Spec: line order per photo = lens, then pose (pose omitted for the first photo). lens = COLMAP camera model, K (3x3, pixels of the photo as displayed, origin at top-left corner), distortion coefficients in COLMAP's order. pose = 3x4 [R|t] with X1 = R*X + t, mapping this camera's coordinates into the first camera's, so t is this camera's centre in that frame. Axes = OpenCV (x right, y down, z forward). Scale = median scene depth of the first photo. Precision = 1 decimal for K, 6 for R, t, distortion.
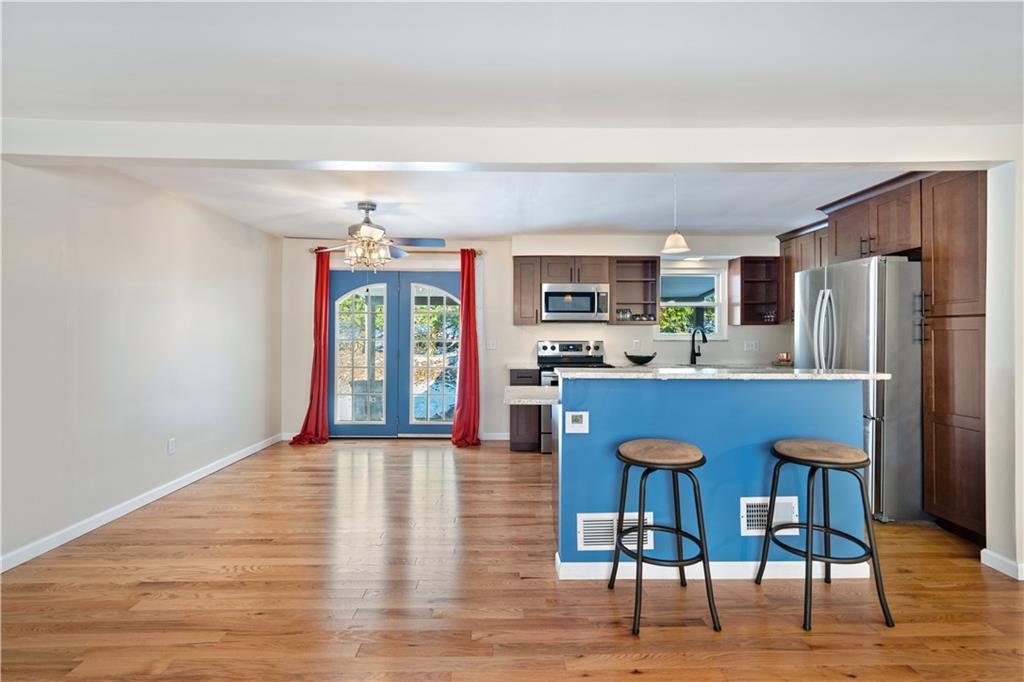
lens RADIAL K [[480.7, 0, 512.3], [0, 480.7, 331.0], [0, 0, 1]] dist [0.001770, 0.000659]
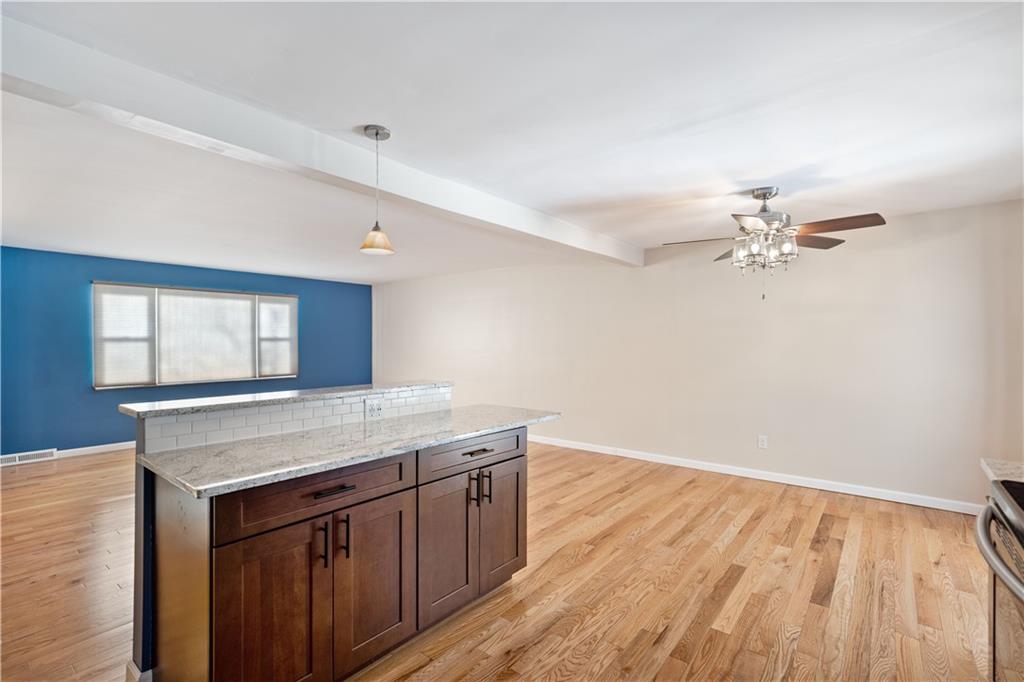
lens RADIAL K [[470.5, 0, 511.3], [0, 470.5, 334.7], [0, 0, 1]] dist [-0.003996, 0.000329]
pose [[-0.645211, -0.012252, -0.763906, 0.424146], [0.002775, 0.999827, -0.018380, -0.006905], [0.764000, -0.013979, -0.645065, 0.896356]]
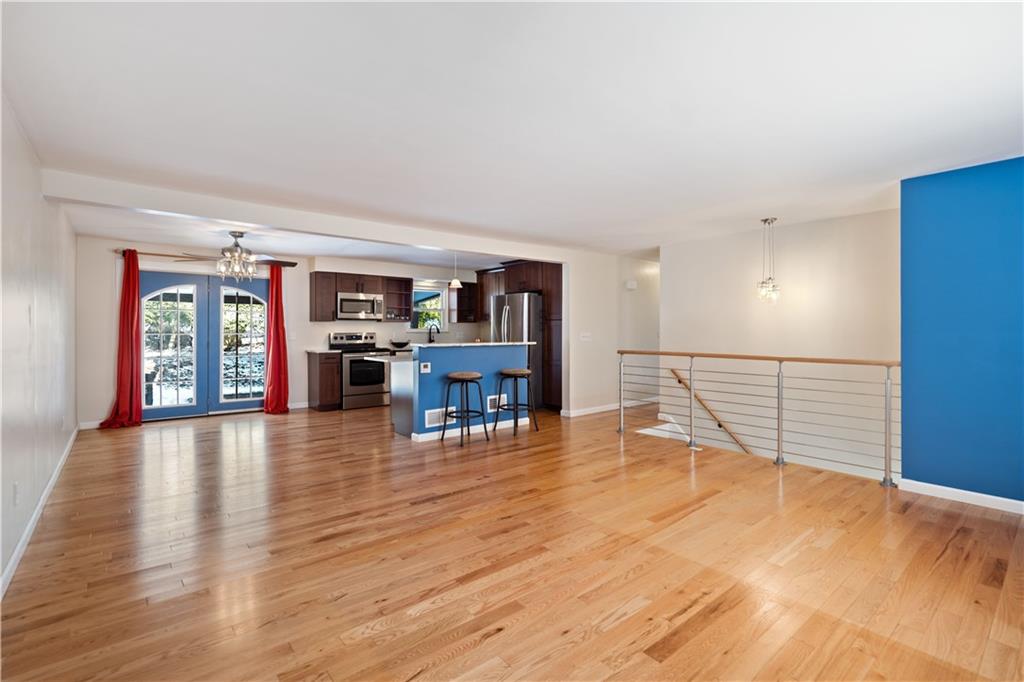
lens RADIAL K [[470.5, 0, 511.3], [0, 470.5, 334.7], [0, 0, 1]] dist [-0.003996, 0.000329]
pose [[0.782592, -0.007679, 0.622487, -0.396636], [-0.001031, 0.999907, 0.013631, 0.006557], [-0.622534, -0.011310, 0.782511, -0.397366]]
